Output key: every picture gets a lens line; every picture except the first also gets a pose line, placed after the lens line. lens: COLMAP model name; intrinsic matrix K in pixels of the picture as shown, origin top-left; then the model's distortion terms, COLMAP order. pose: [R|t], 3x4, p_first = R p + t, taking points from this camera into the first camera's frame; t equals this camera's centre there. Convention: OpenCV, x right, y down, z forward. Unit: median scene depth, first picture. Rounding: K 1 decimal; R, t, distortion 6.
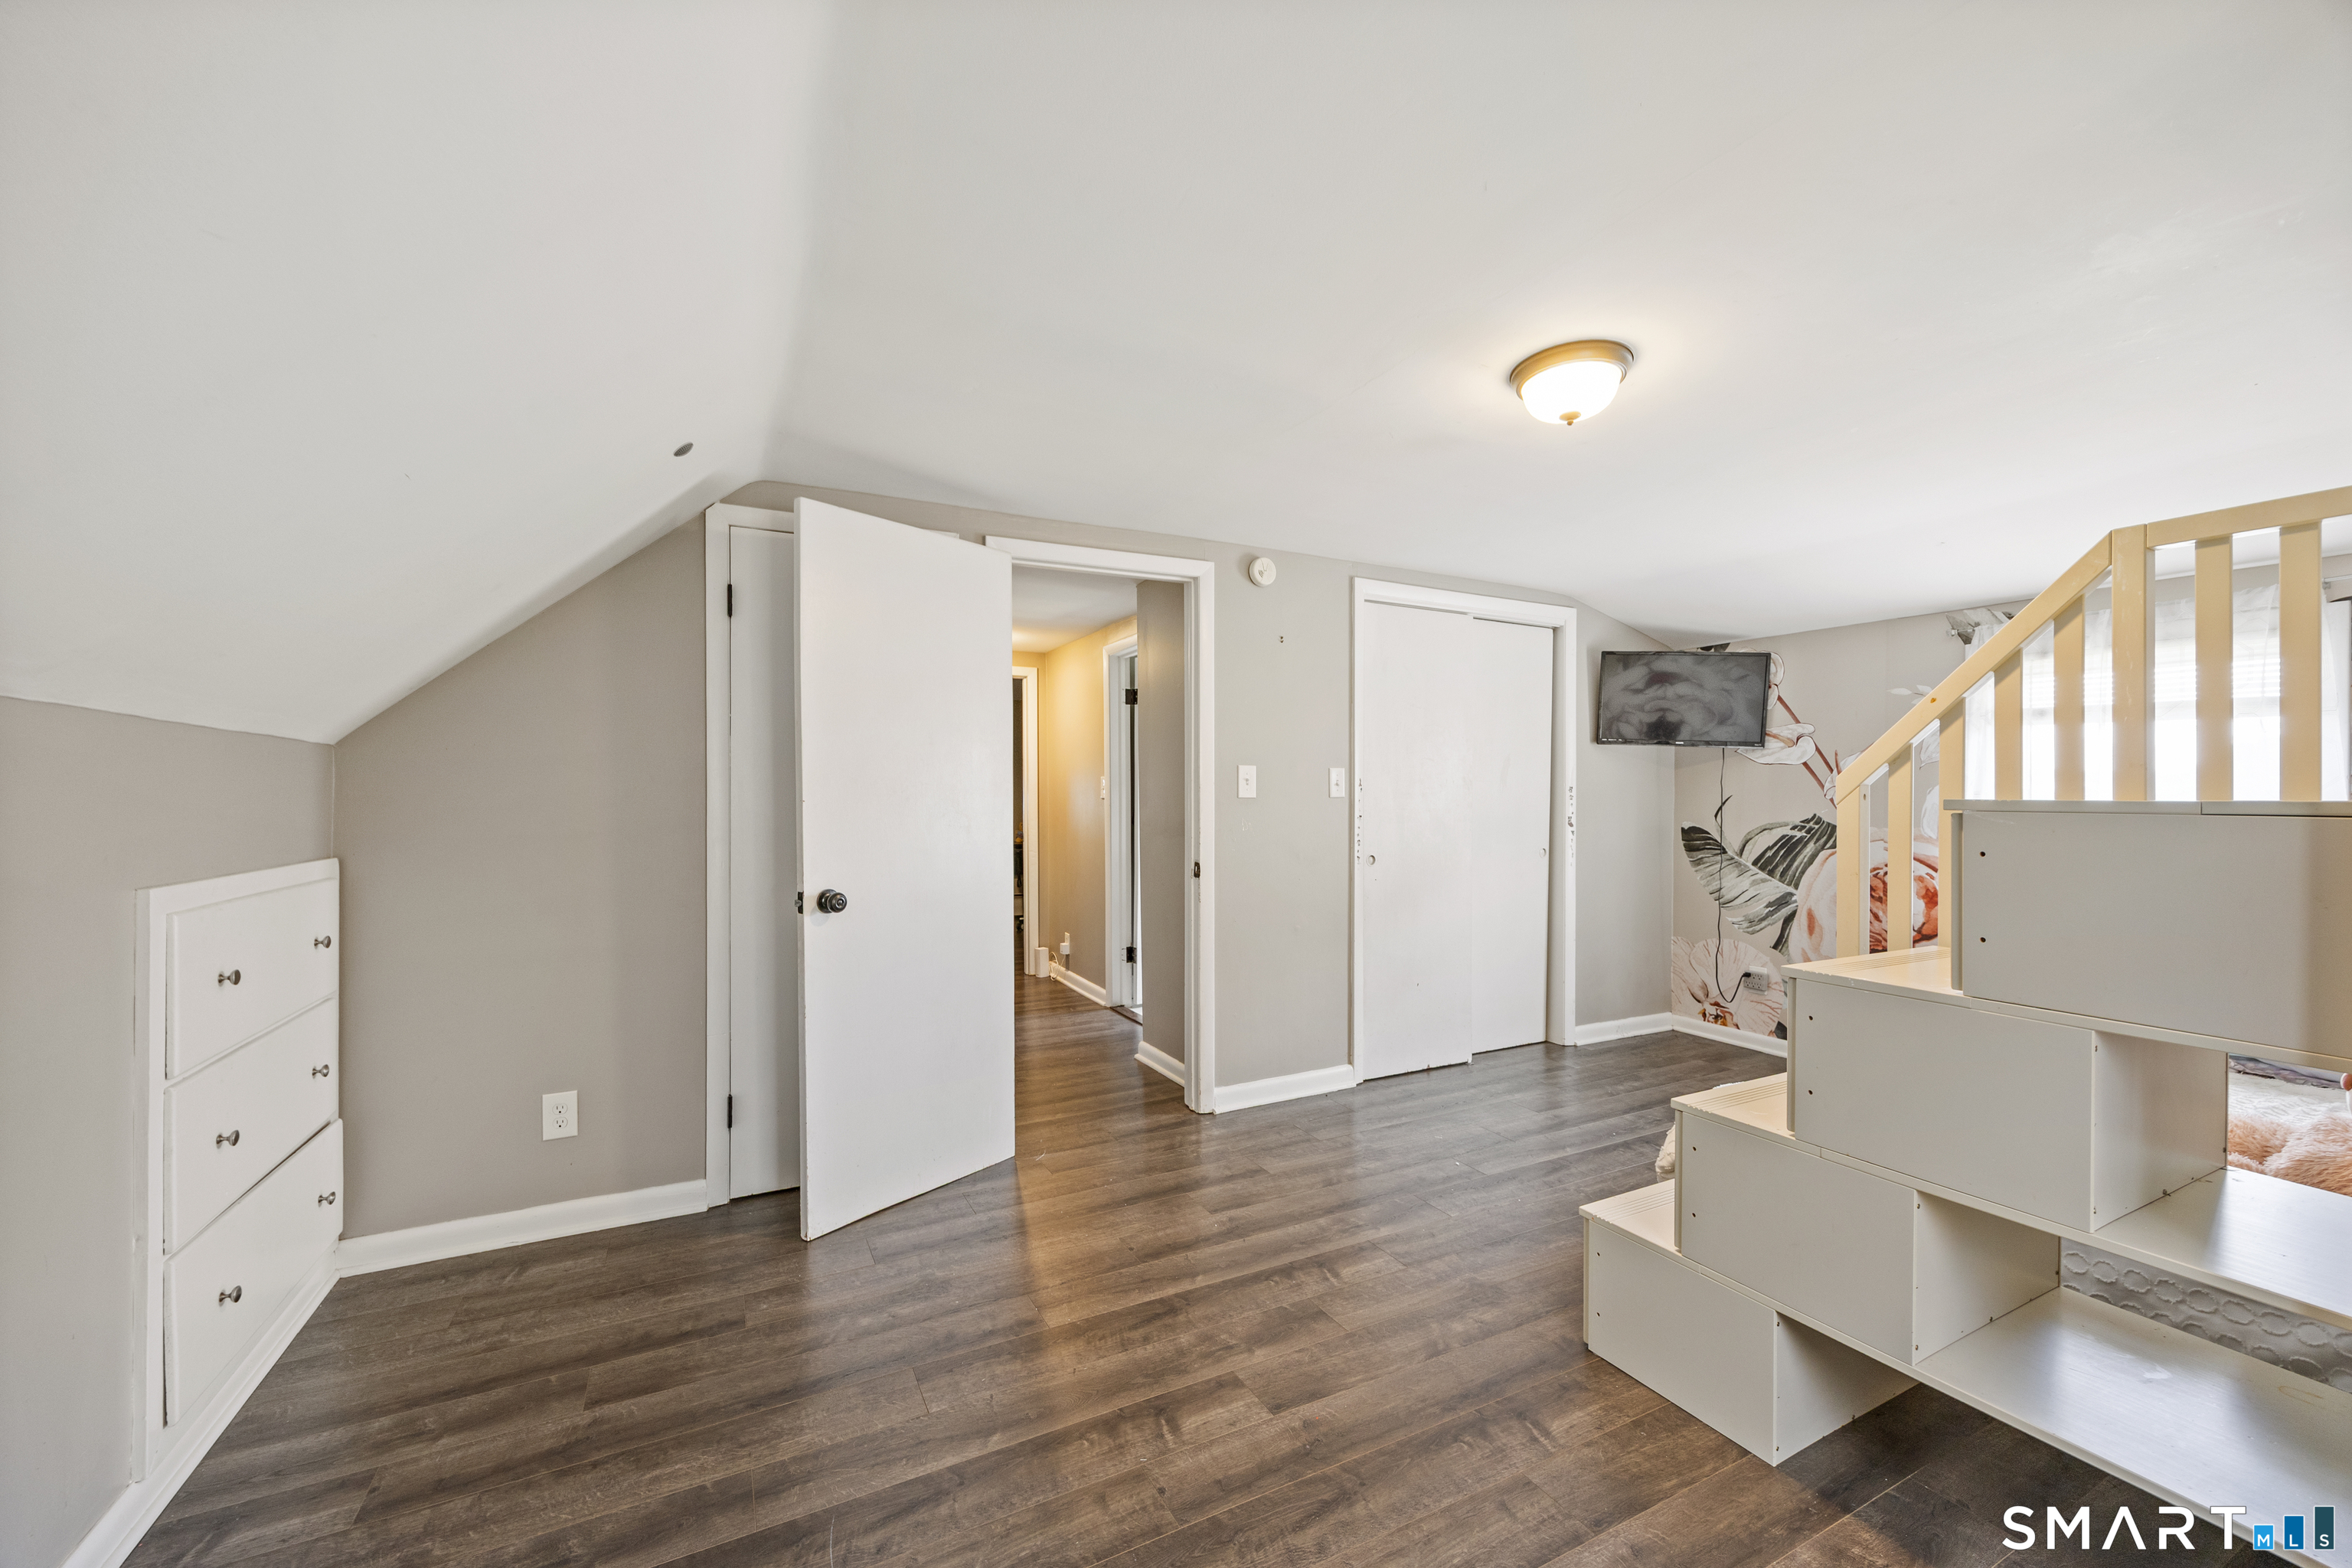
lens RADIAL K [[914.8, 0, 1142.4], [0, 914.8, 790.7], [0, 0, 1]] dist [-0.000500, -0.000056]
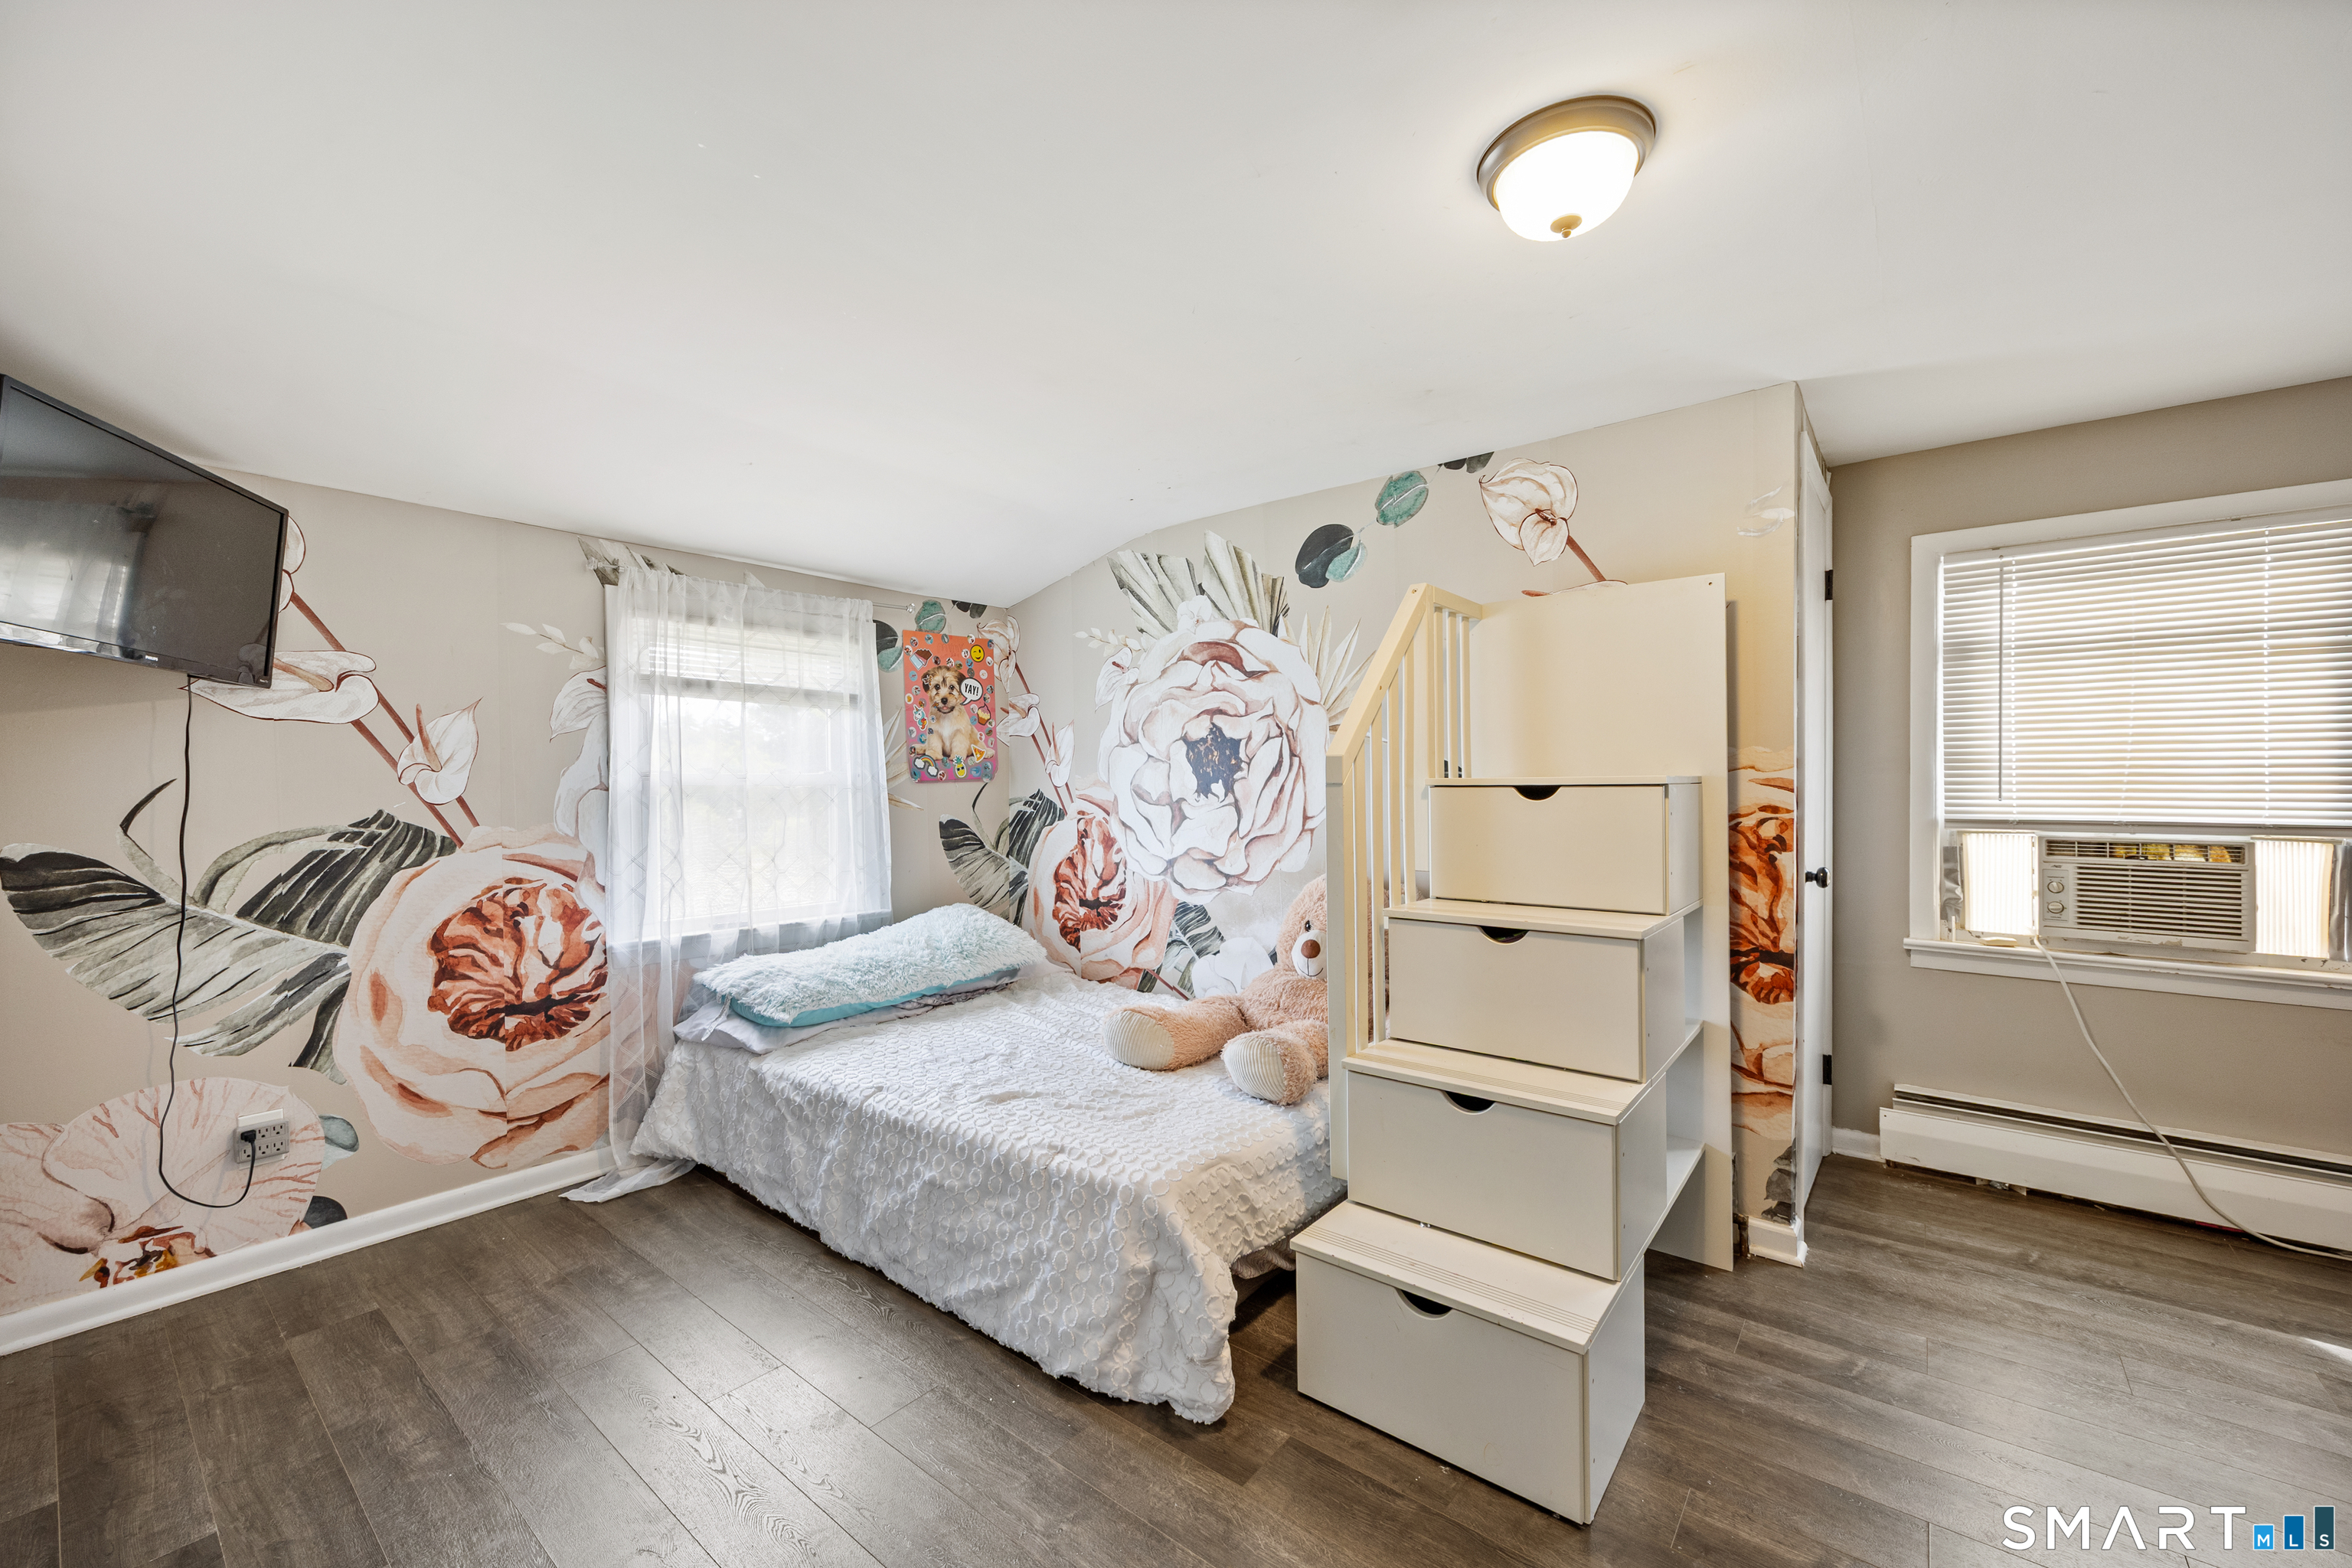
lens RADIAL K [[914.8, 0, 1183.3], [0, 914.8, 786.4], [0, 0, 1]] dist [-0.000500, -0.000056]
pose [[-0.433408, -0.000805, 0.901197, -0.014900], [0.005899, 0.999976, 0.003731, 0.010707], [-0.901178, 0.006933, -0.433393, 0.777316]]
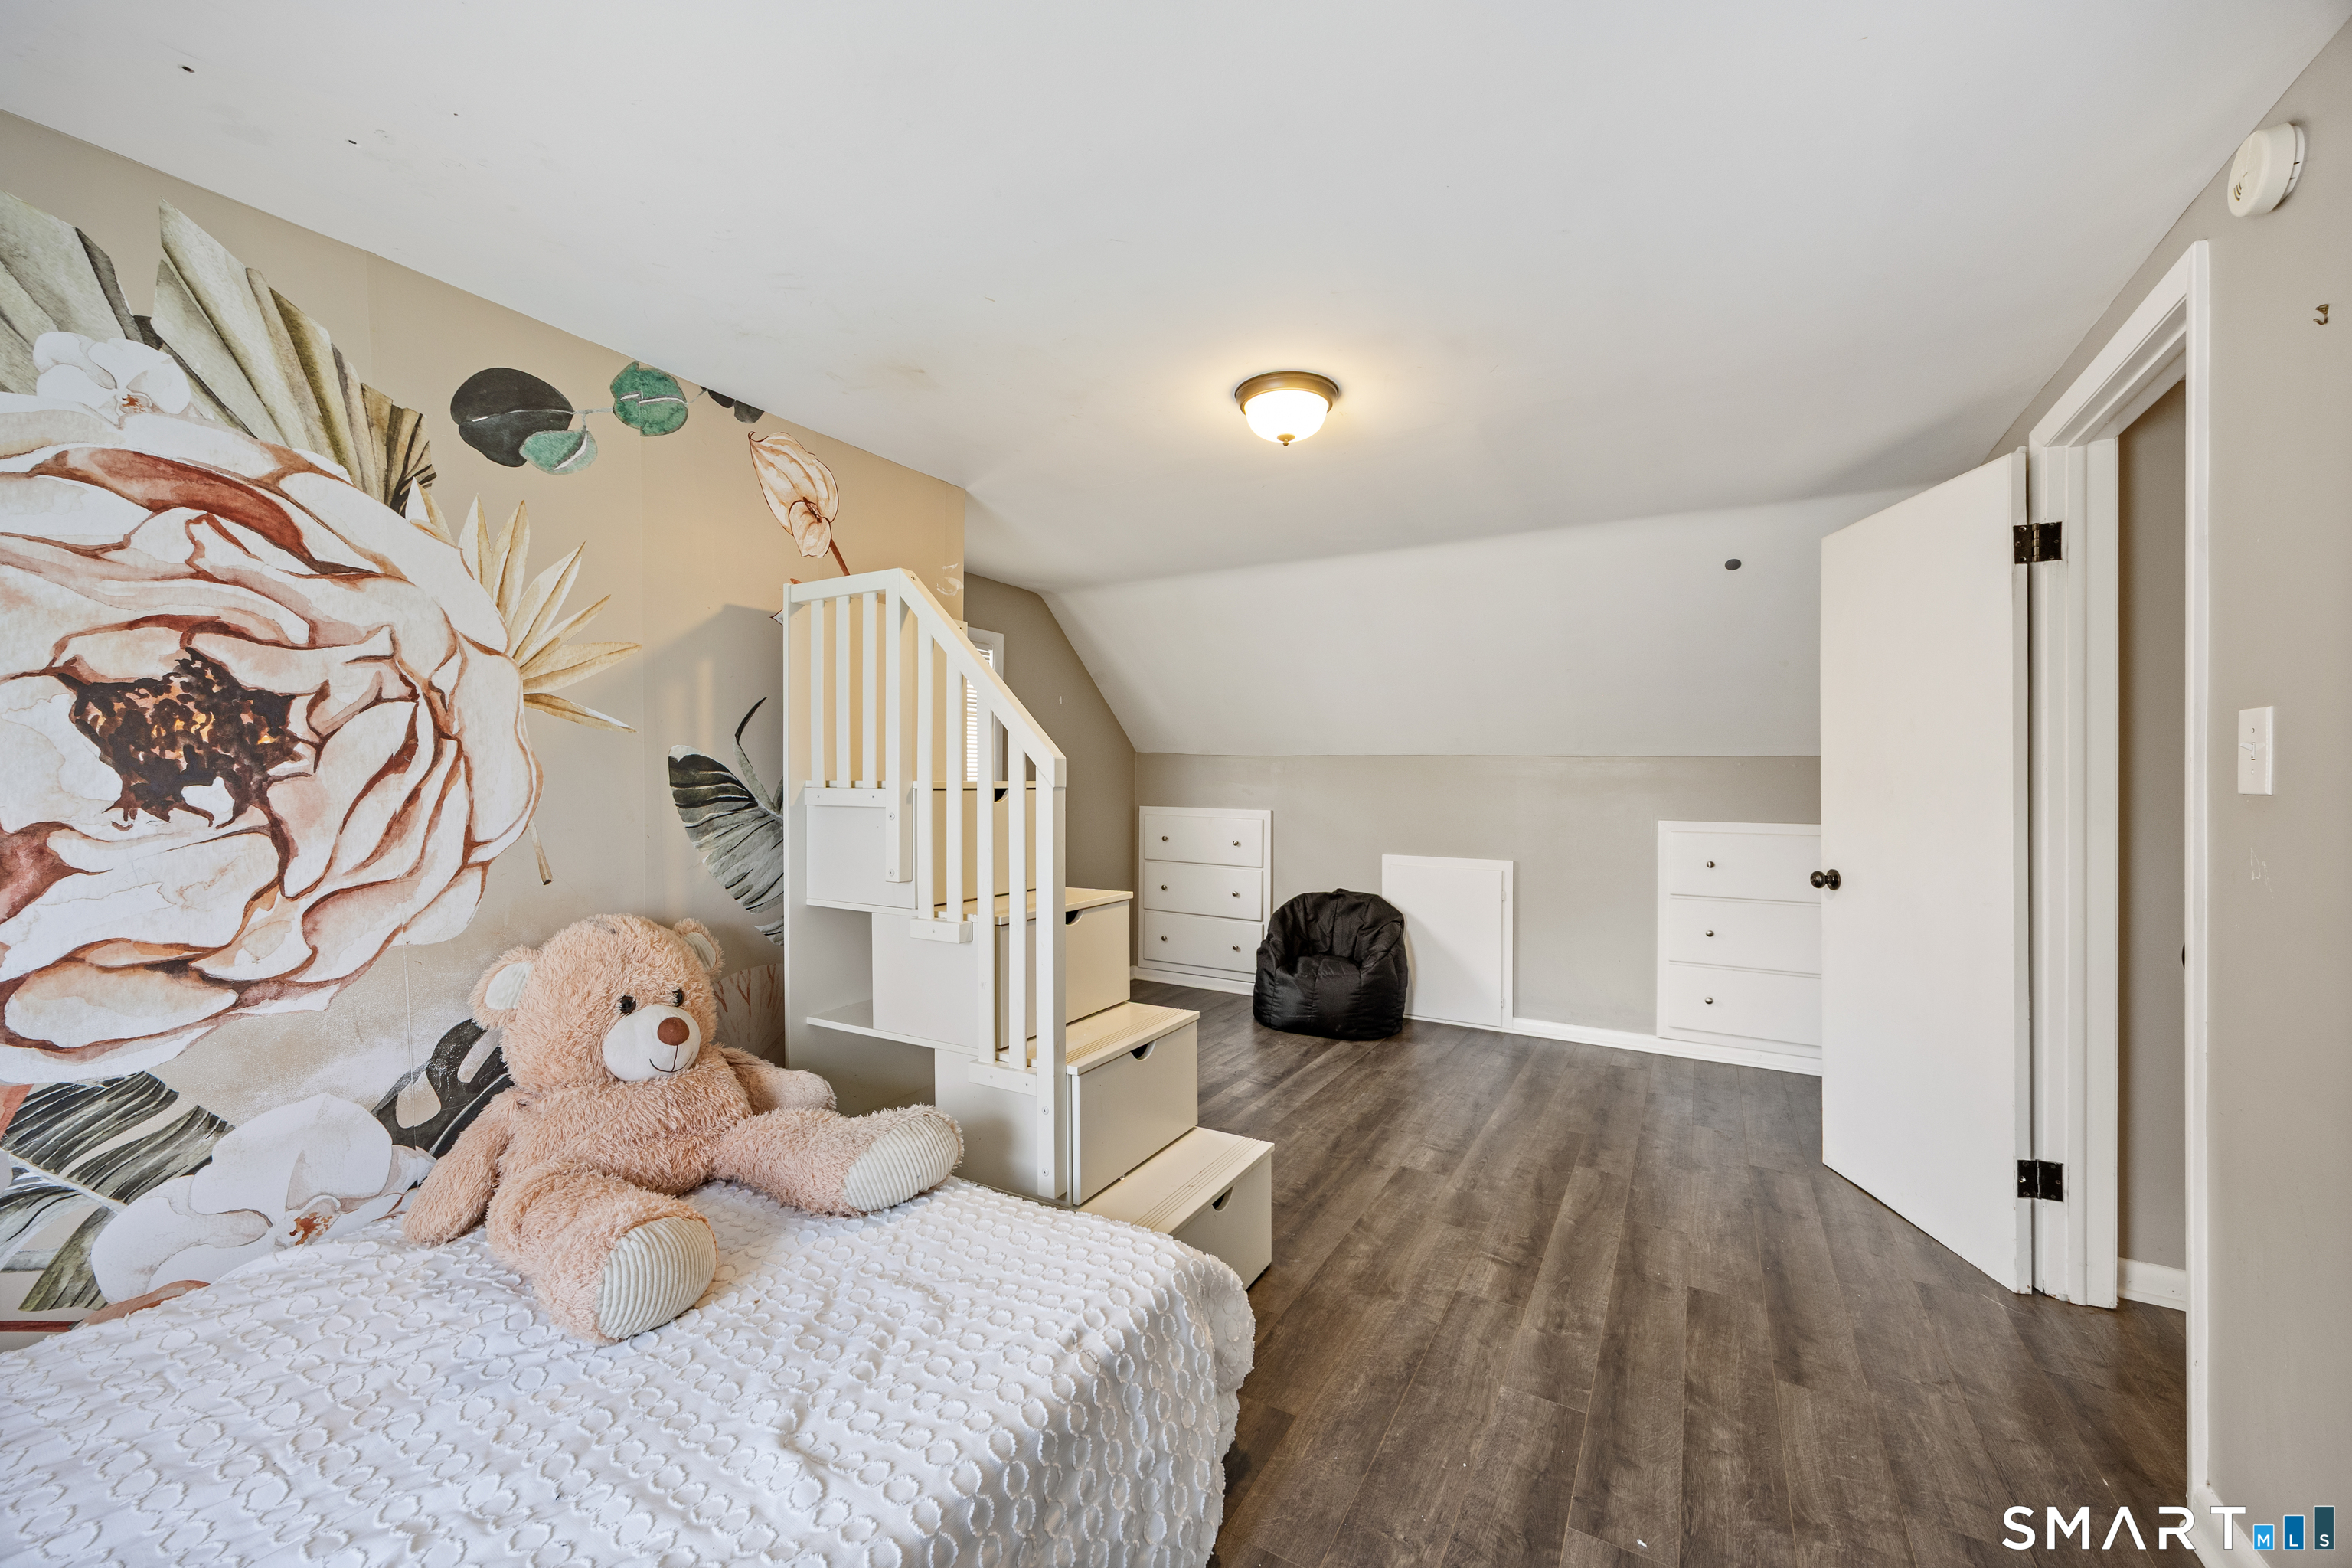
lens RADIAL K [[914.8, 0, 1172.4], [0, 914.8, 759.8], [0, 0, 1]] dist [-0.000500, -0.000056]
pose [[-0.829609, -0.017804, -0.558061, 0.597796], [-0.007594, 0.999759, -0.020606, 0.005580], [0.558293, -0.012857, -0.829544, 0.917530]]
